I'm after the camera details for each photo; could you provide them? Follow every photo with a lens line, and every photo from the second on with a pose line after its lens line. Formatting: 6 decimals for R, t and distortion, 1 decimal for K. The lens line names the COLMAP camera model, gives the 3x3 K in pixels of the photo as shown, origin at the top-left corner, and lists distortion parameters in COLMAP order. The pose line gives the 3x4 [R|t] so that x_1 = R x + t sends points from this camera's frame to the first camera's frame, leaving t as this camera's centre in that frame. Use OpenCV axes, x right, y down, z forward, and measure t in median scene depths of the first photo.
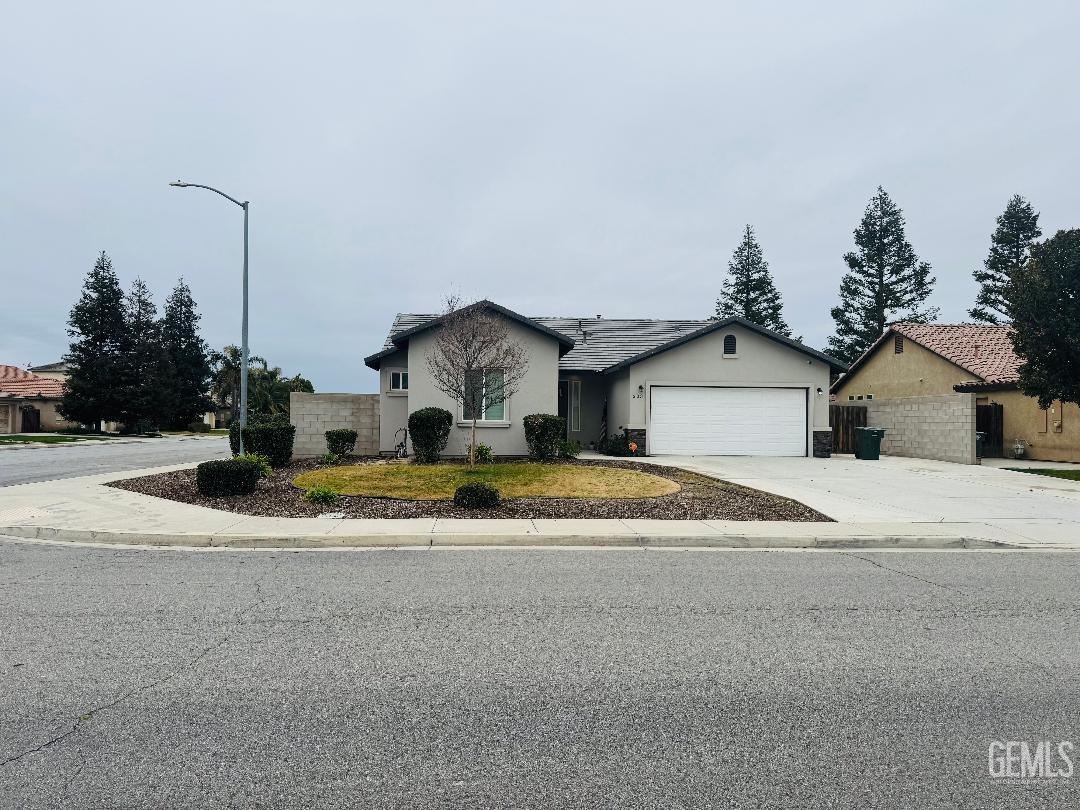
lens RADIAL K [[755.5, 0, 540.0], [0, 755.5, 405.0], [0, 0, 1]] dist [0.177045, -0.354448]
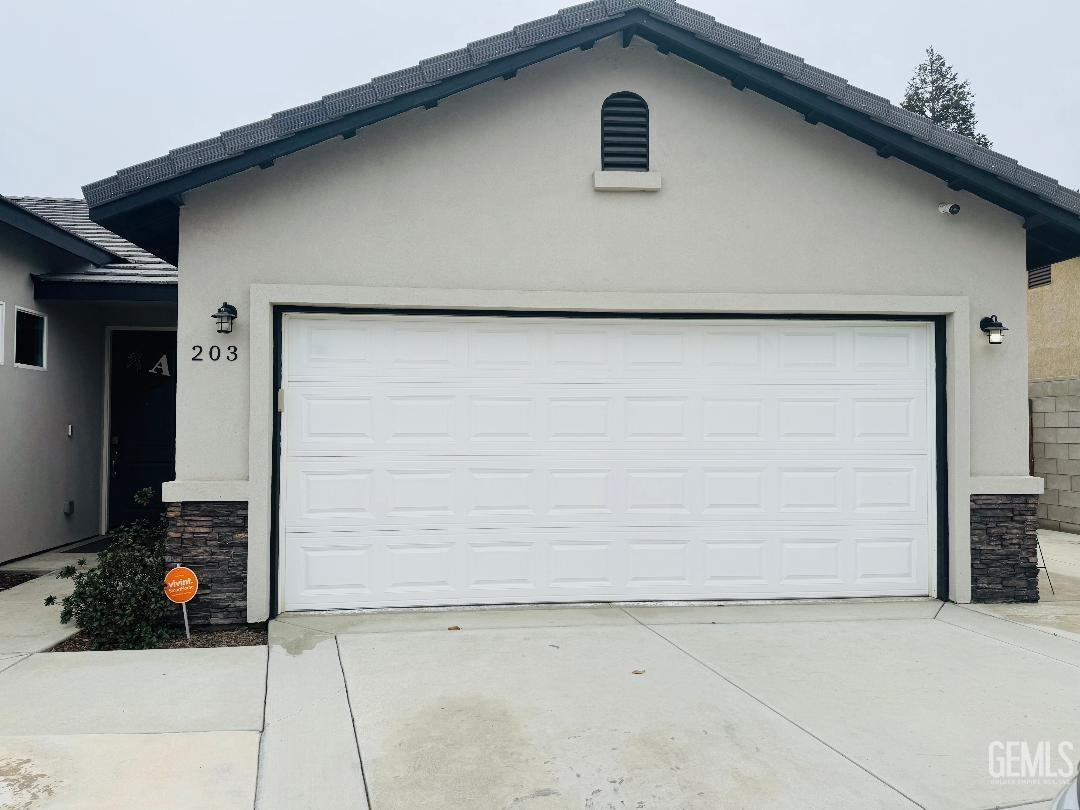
lens RADIAL K [[755.5, 0, 540.0], [0, 755.5, 405.0], [0, 0, 1]] dist [0.177045, -0.354448]
pose [[0.999882, -0.009122, 0.012381, 0.216391], [0.008986, 0.999899, 0.010998, 0.001800], [-0.012480, -0.010885, 0.999863, 0.753036]]
